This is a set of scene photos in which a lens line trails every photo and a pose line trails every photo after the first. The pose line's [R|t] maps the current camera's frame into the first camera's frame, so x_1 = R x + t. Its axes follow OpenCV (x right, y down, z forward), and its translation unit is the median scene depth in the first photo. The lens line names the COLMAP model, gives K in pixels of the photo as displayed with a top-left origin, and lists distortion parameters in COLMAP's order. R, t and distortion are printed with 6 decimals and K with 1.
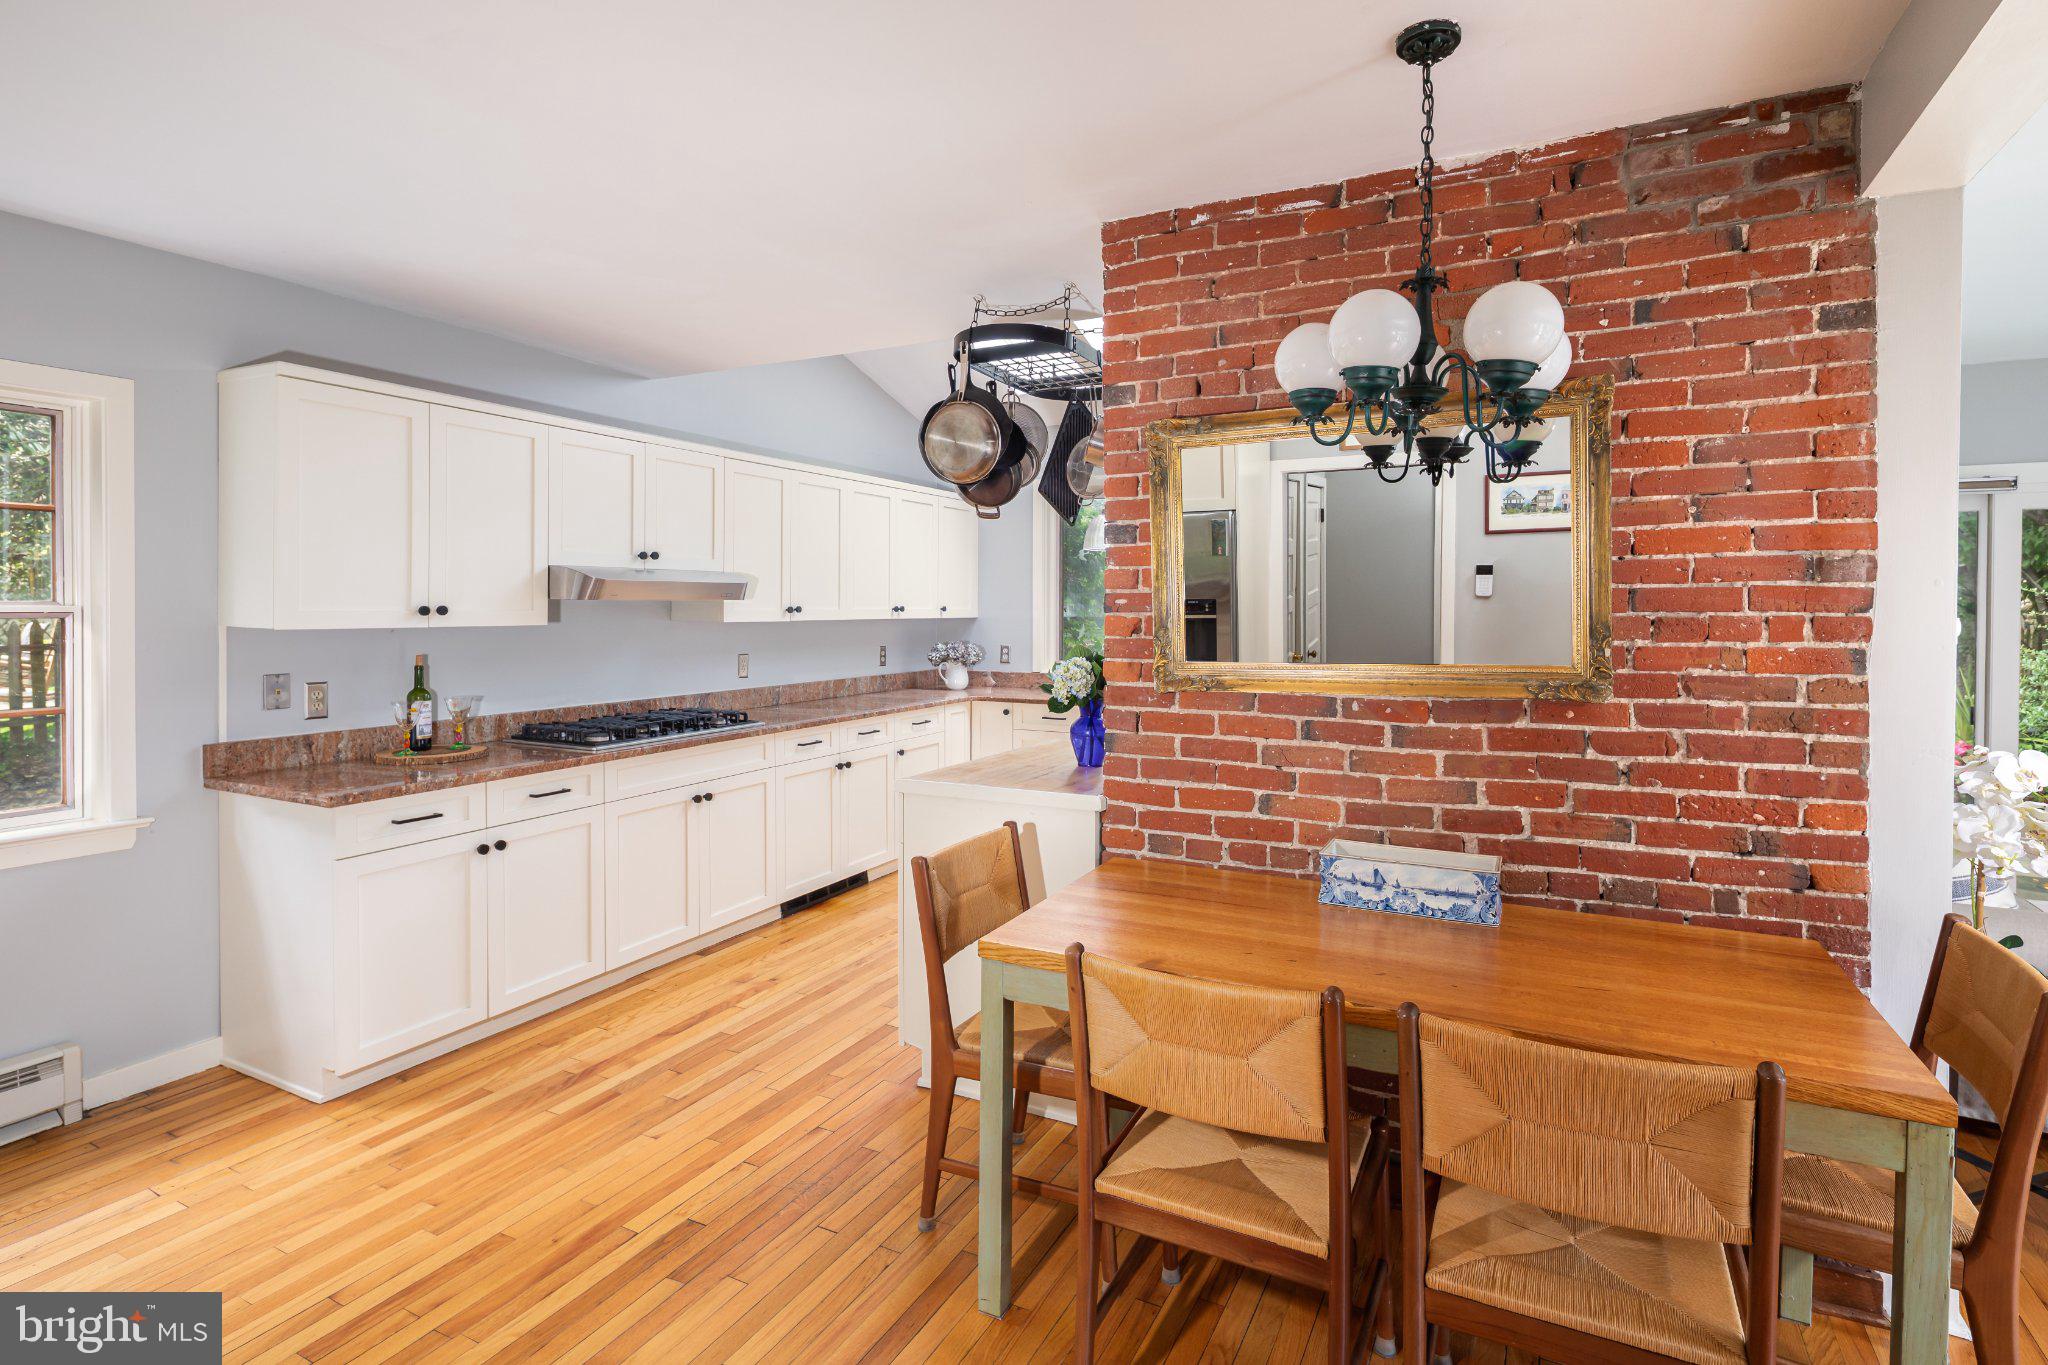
lens RADIAL K [[1009.5, 0, 1026.8], [0, 1009.5, 605.2], [0, 0, 1]] dist [0.000906, -0.002032]
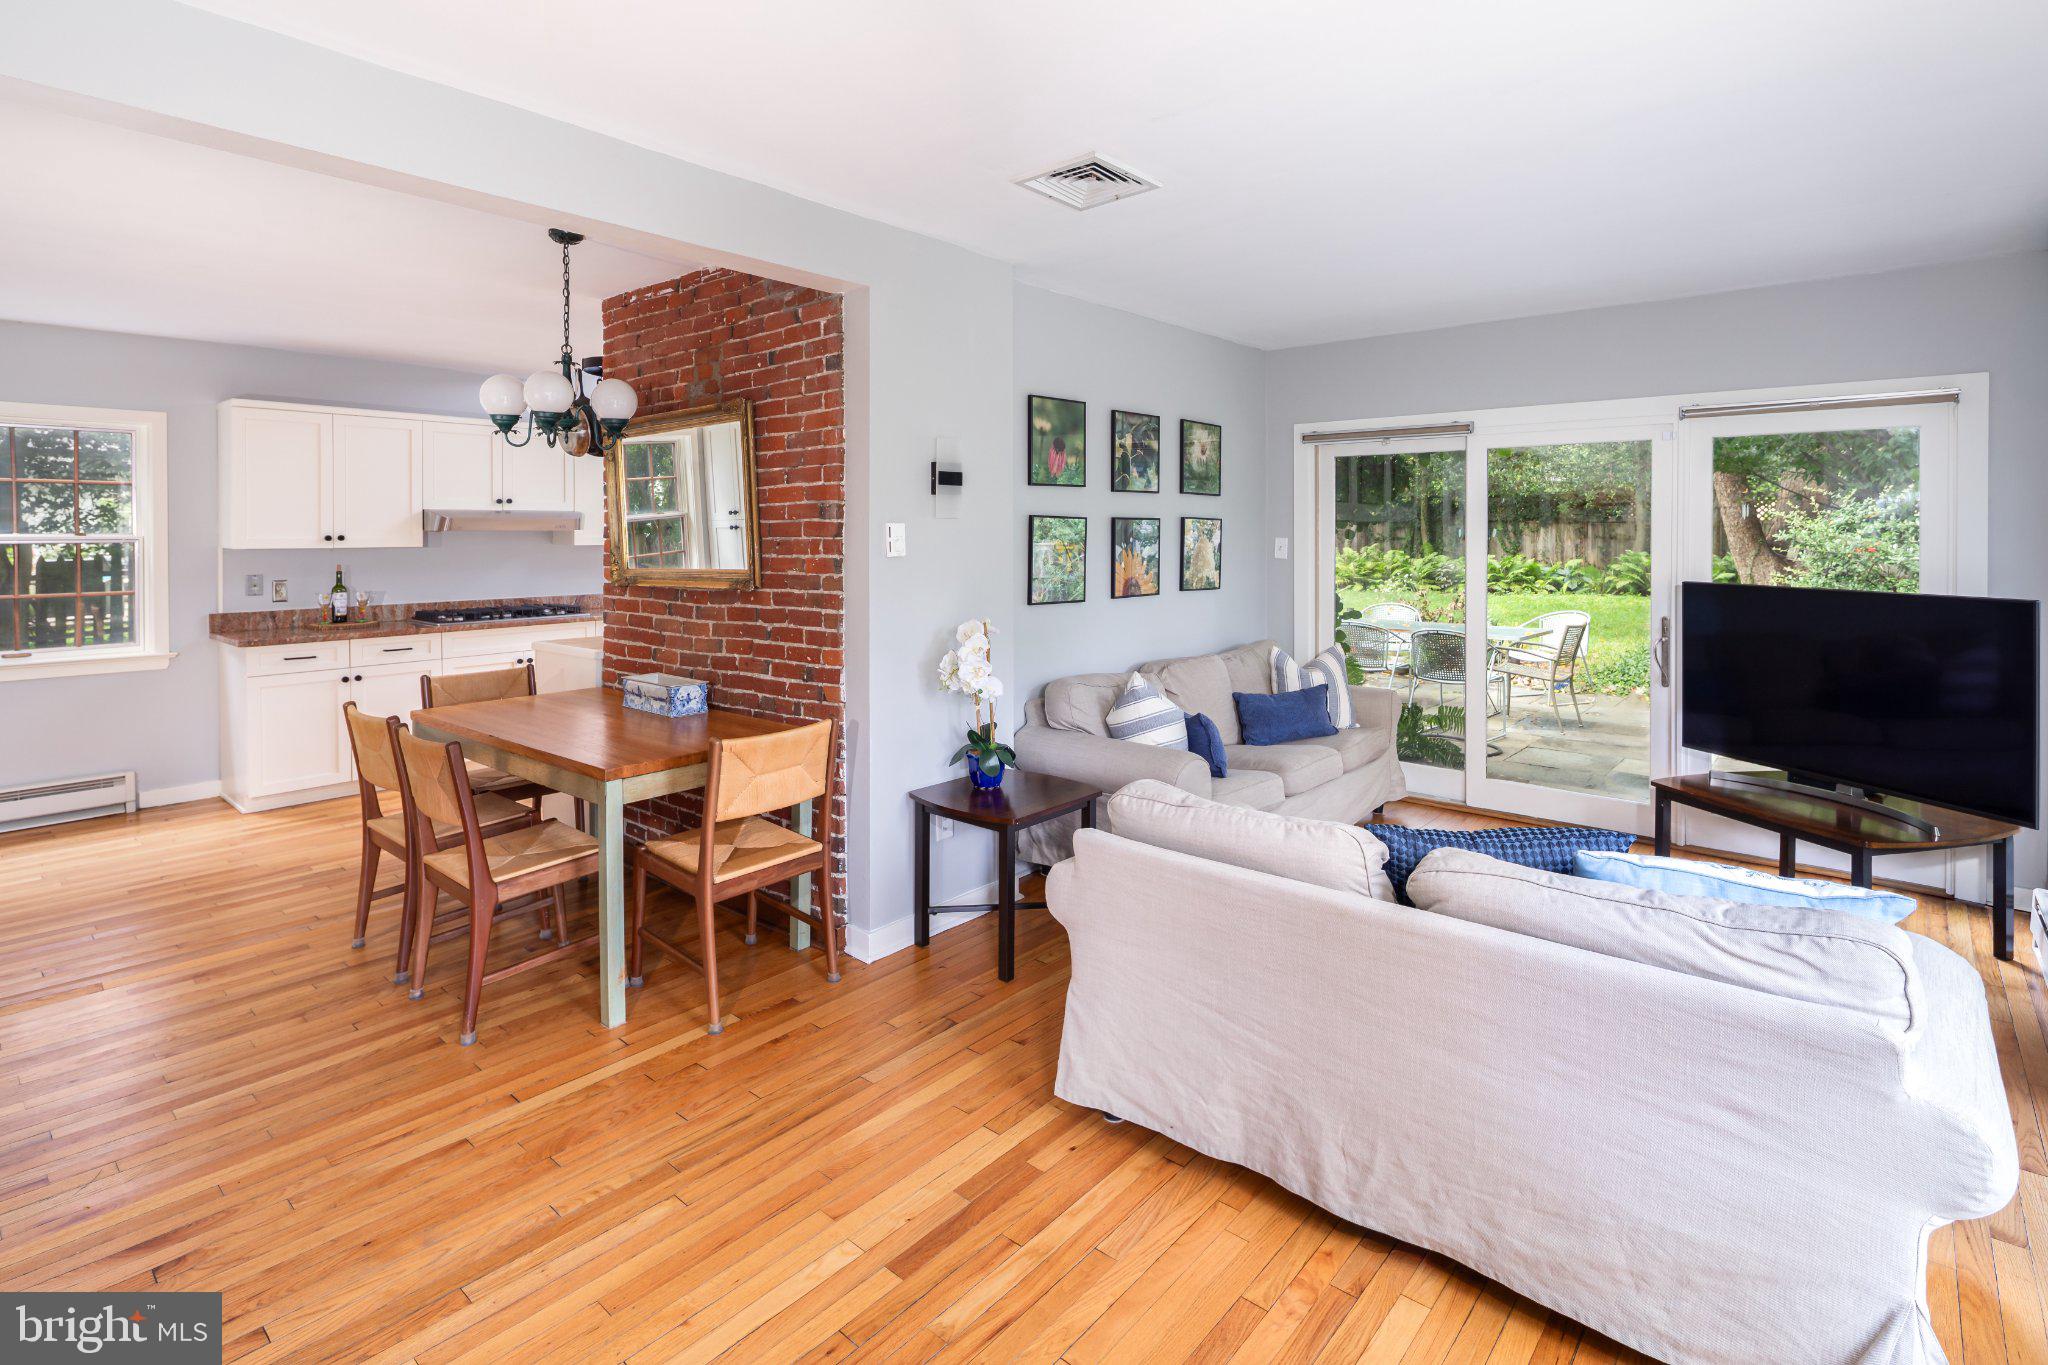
lens RADIAL K [[993.0, 0, 1022.9], [0, 993.0, 533.1], [0, 0, 1]] dist [-0.001051, -0.000079]
pose [[0.971161, -0.003562, -0.238396, 0.558828], [0.003927, 0.999992, 0.001056, -0.000044], [0.238391, -0.001962, 0.971167, -0.200304]]
